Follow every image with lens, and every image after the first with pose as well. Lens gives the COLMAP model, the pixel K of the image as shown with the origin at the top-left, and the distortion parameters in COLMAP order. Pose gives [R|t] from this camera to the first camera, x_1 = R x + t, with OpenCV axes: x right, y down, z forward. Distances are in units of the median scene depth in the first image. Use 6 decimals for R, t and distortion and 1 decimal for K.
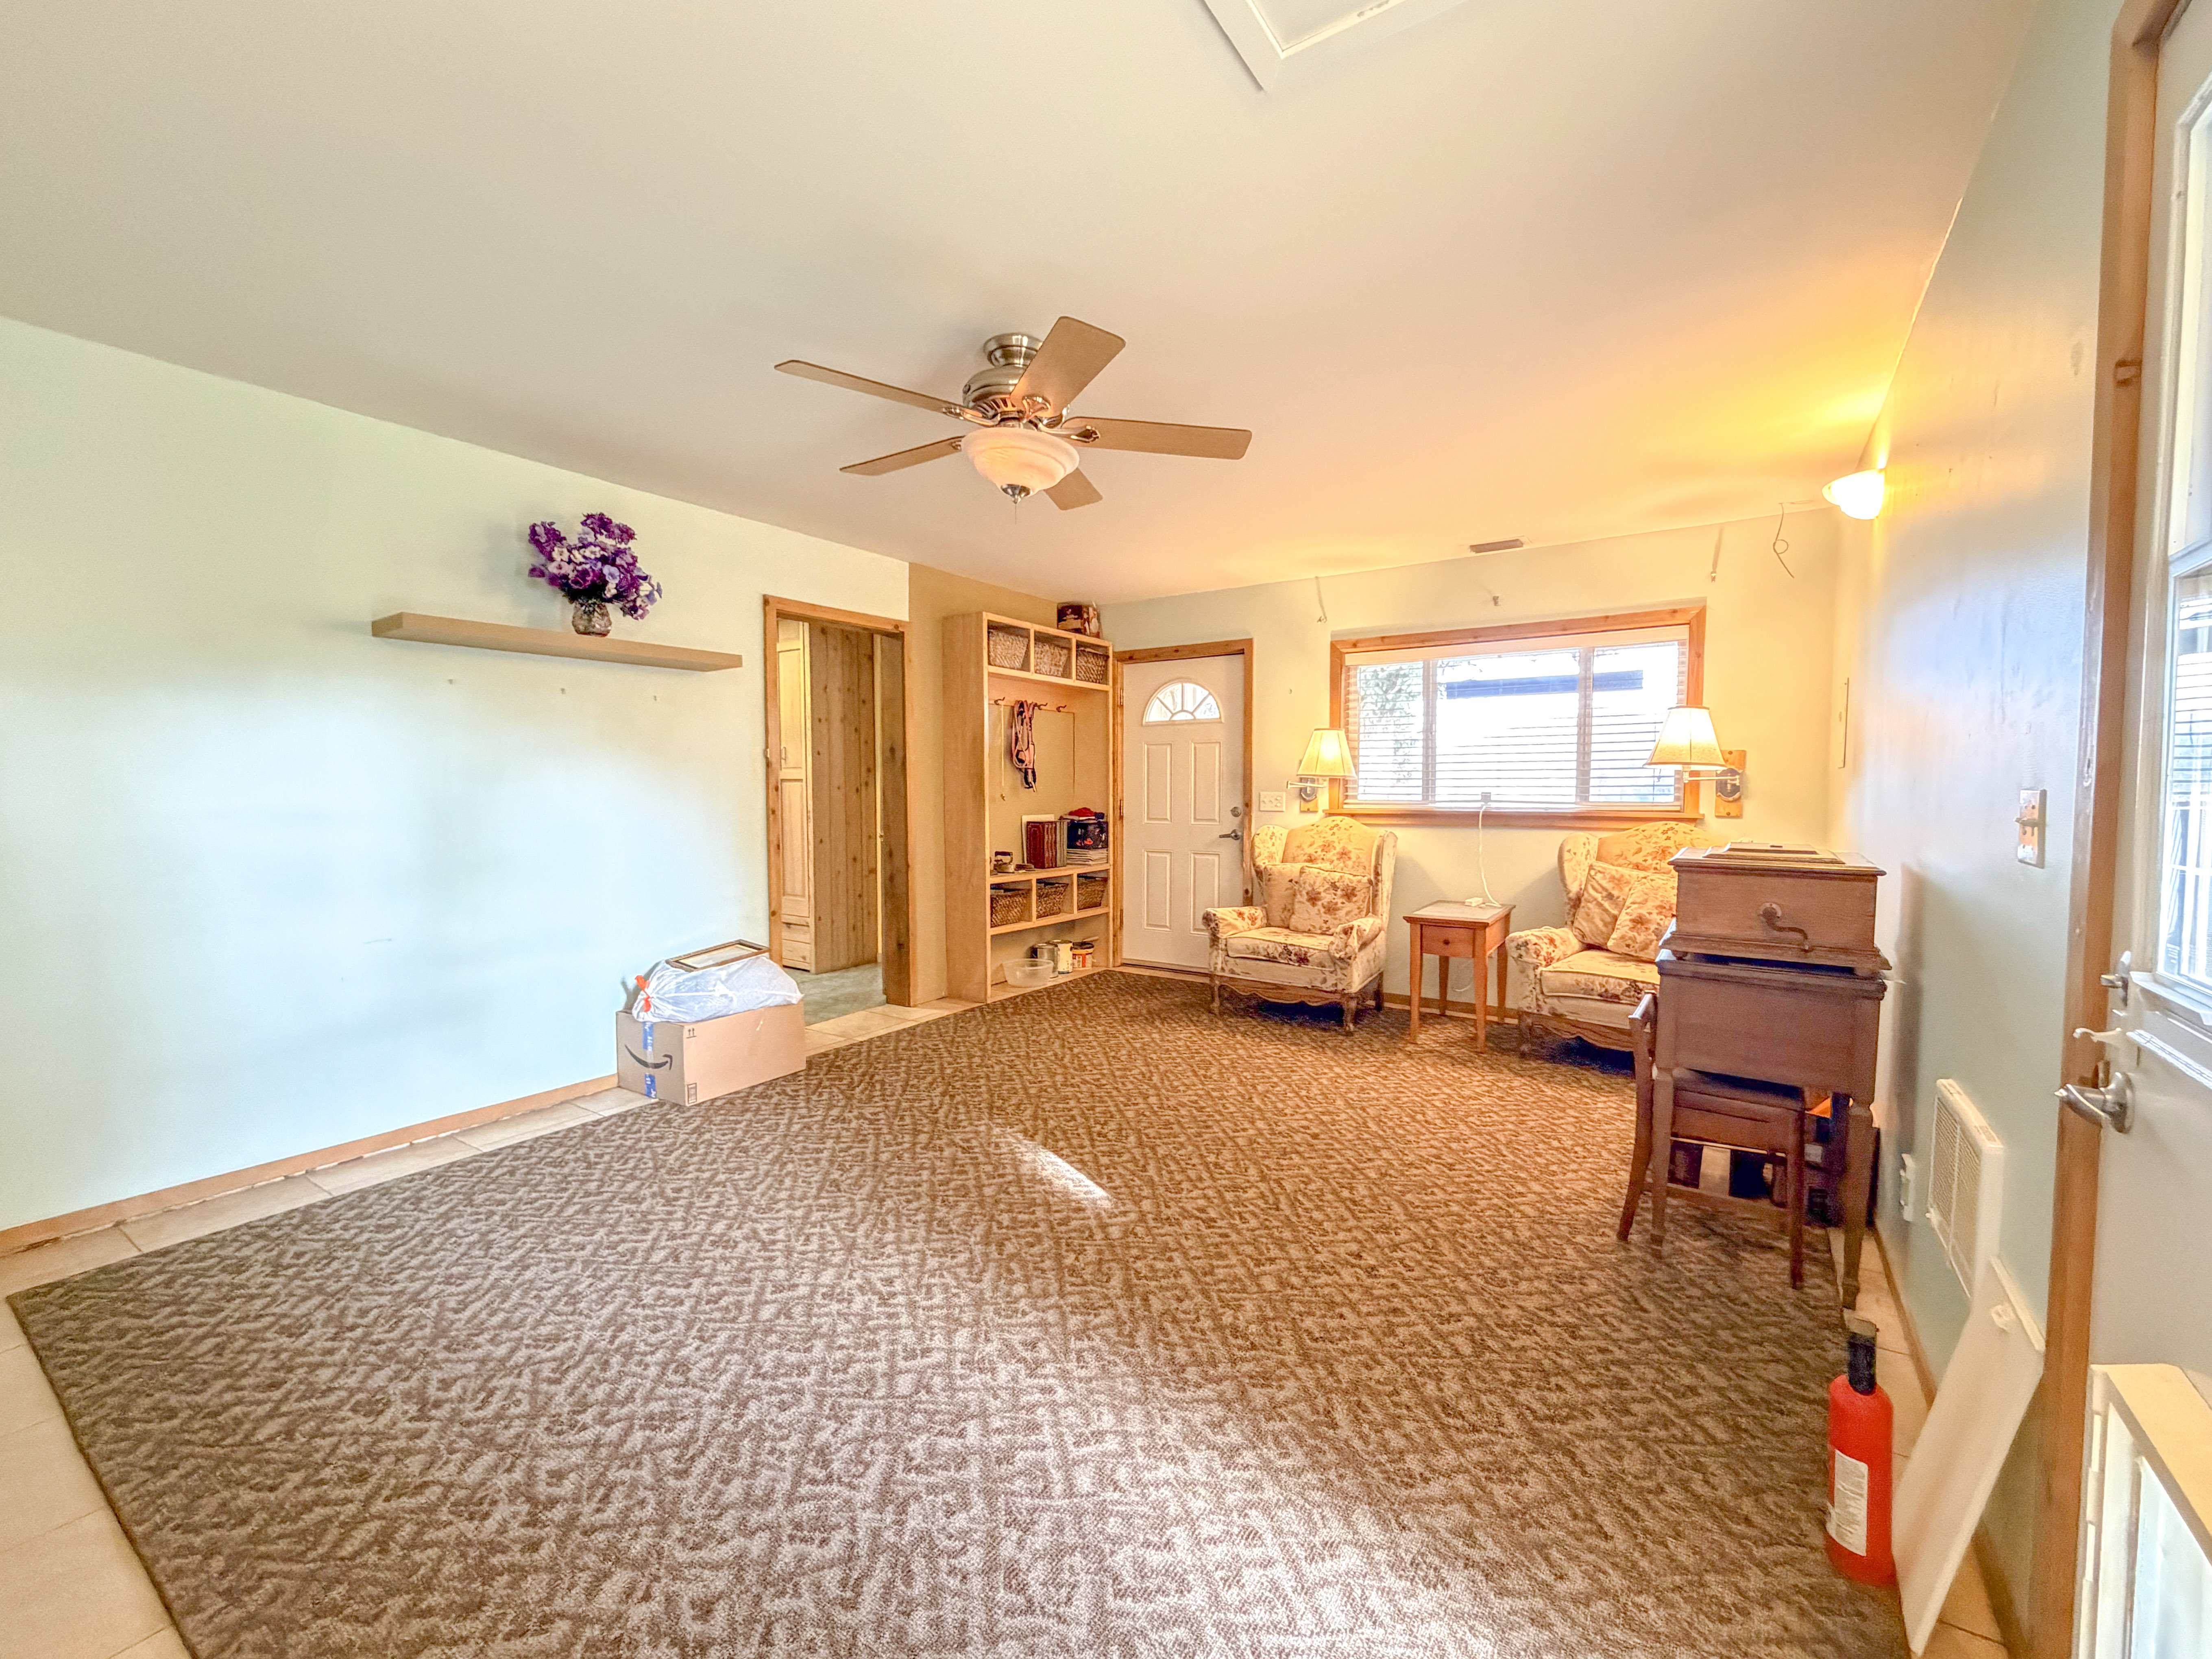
lens RADIAL K [[899.9, 0, 1091.6], [0, 899.9, 832.5], [0, 0, 1]] dist [-0.000394, 0.000045]
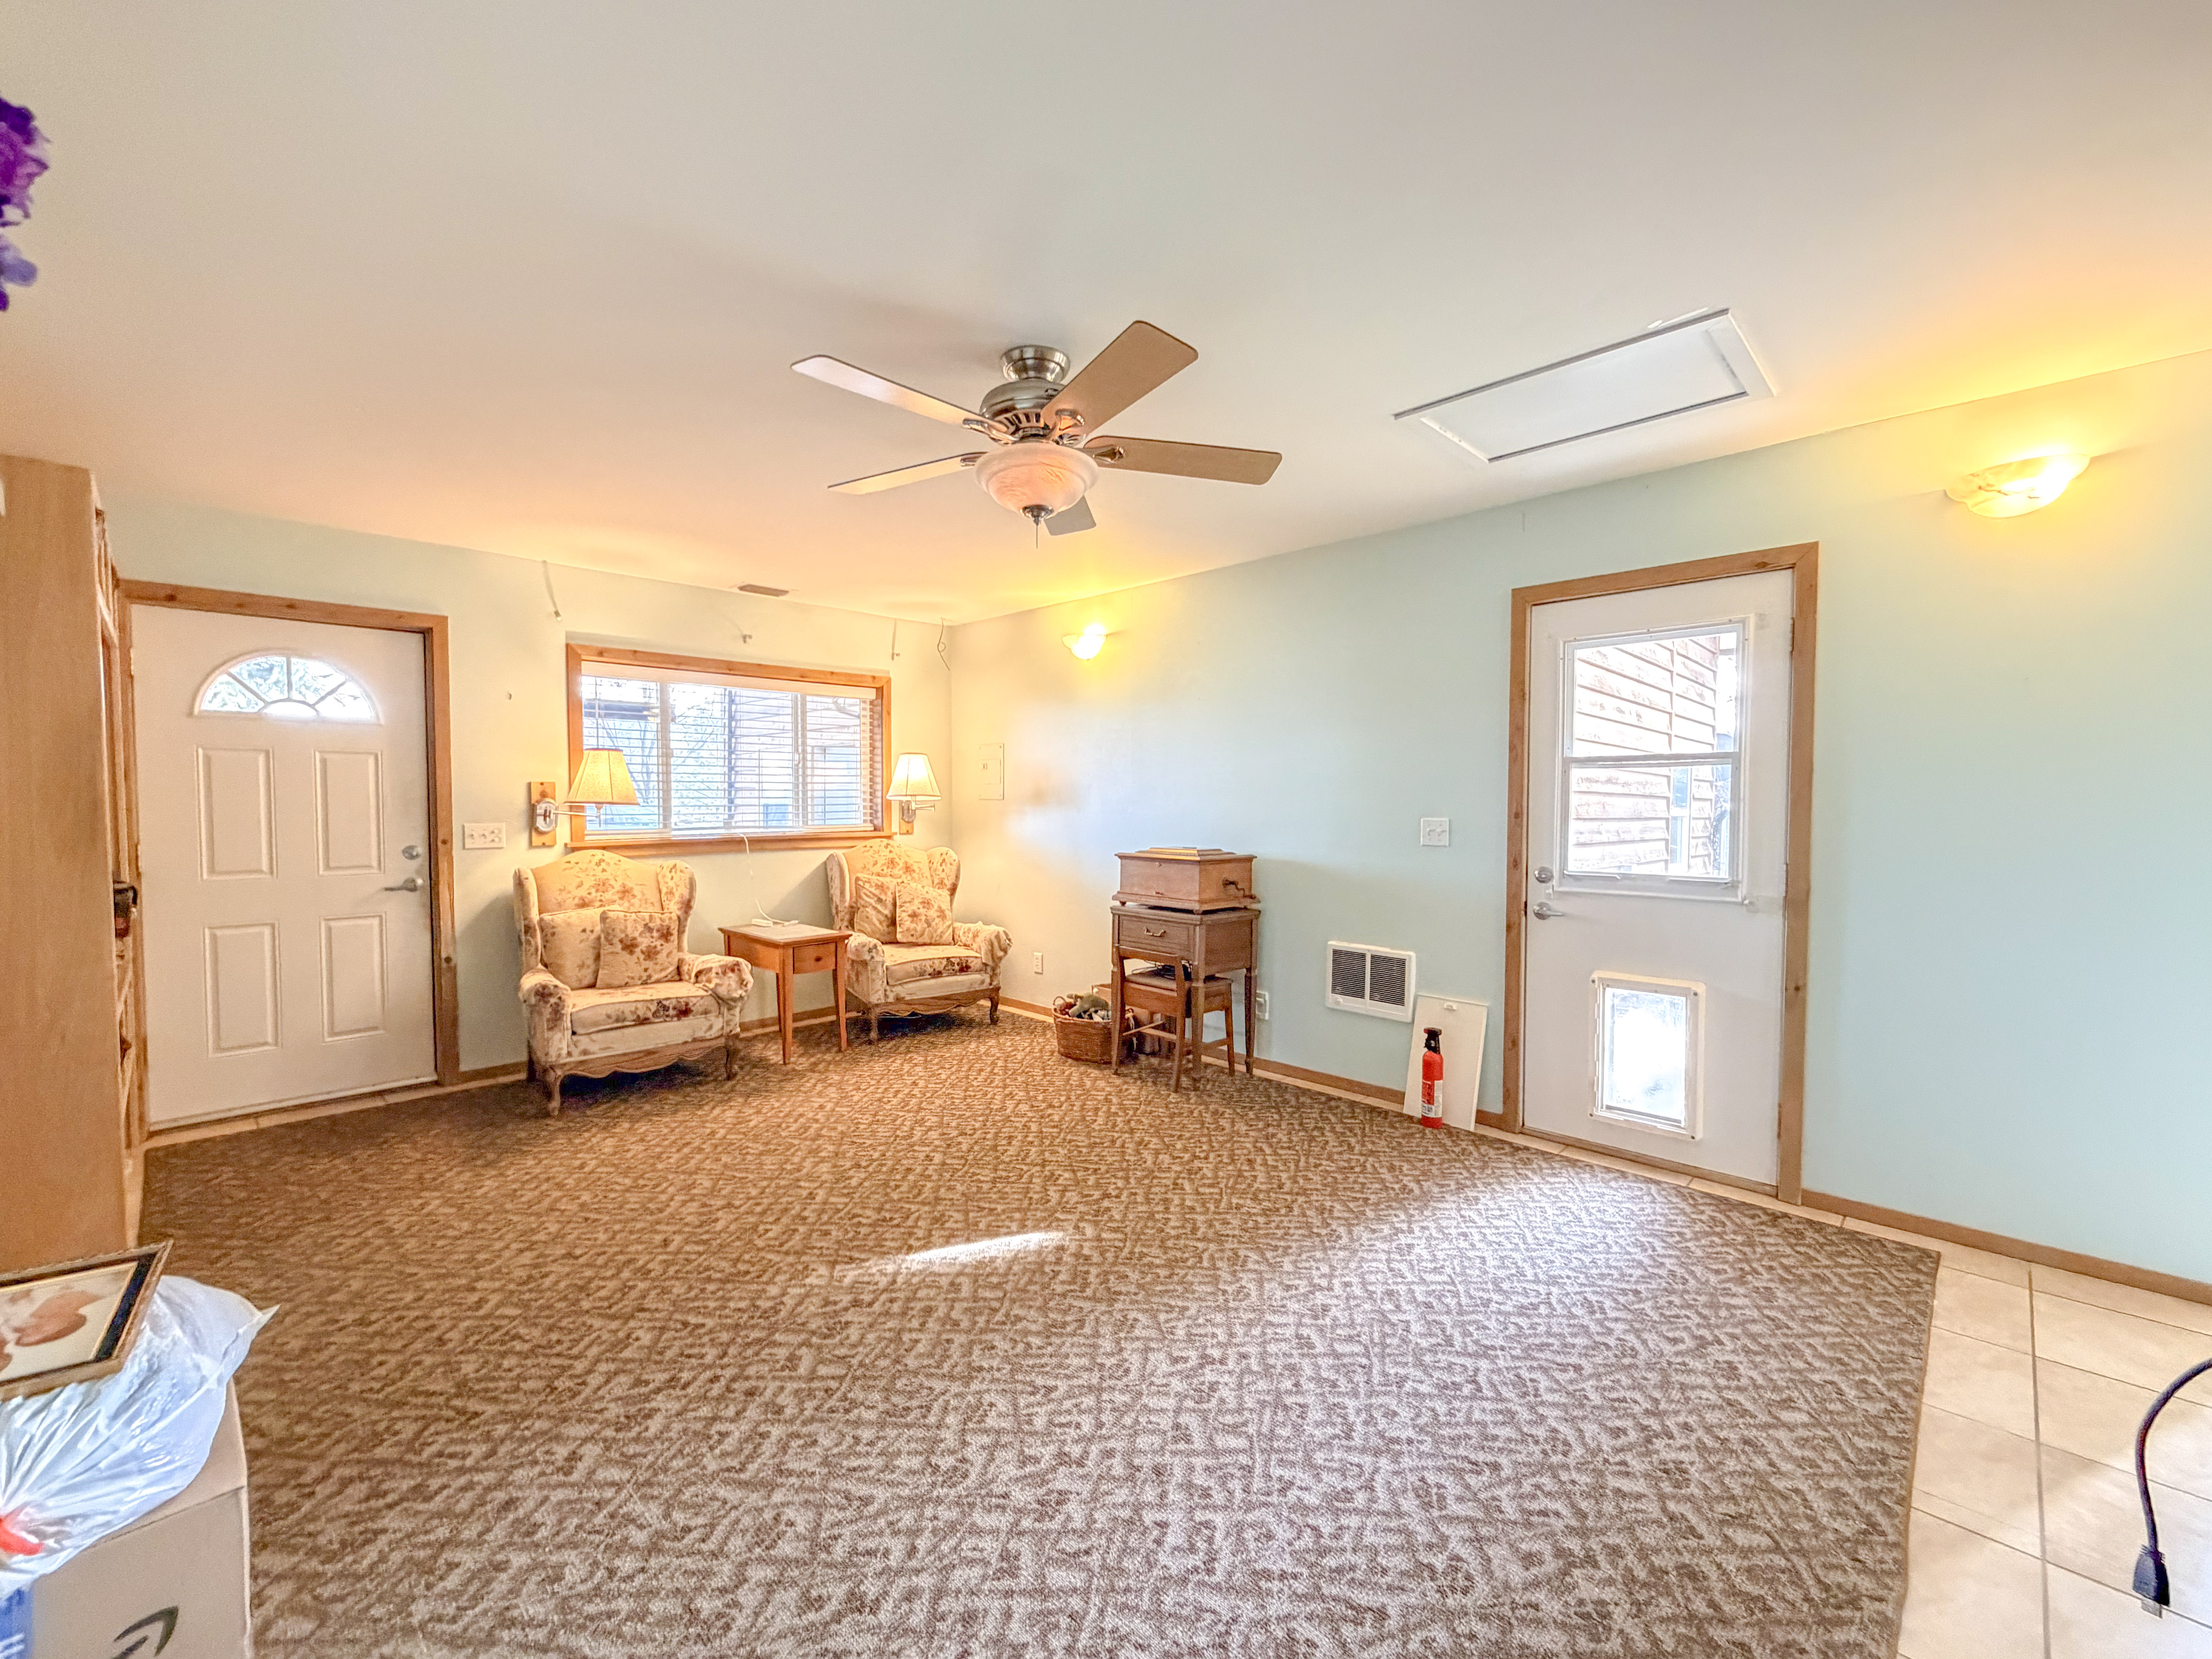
lens RADIAL K [[899.9, 0, 1091.6], [0, 899.9, 832.5], [0, 0, 1]] dist [-0.000394, 0.000045]
pose [[0.207301, -0.034428, 0.977671, -0.984820], [0.052045, 0.998353, 0.024121, -0.064781], [-0.976892, 0.045883, 0.208751, 0.750213]]
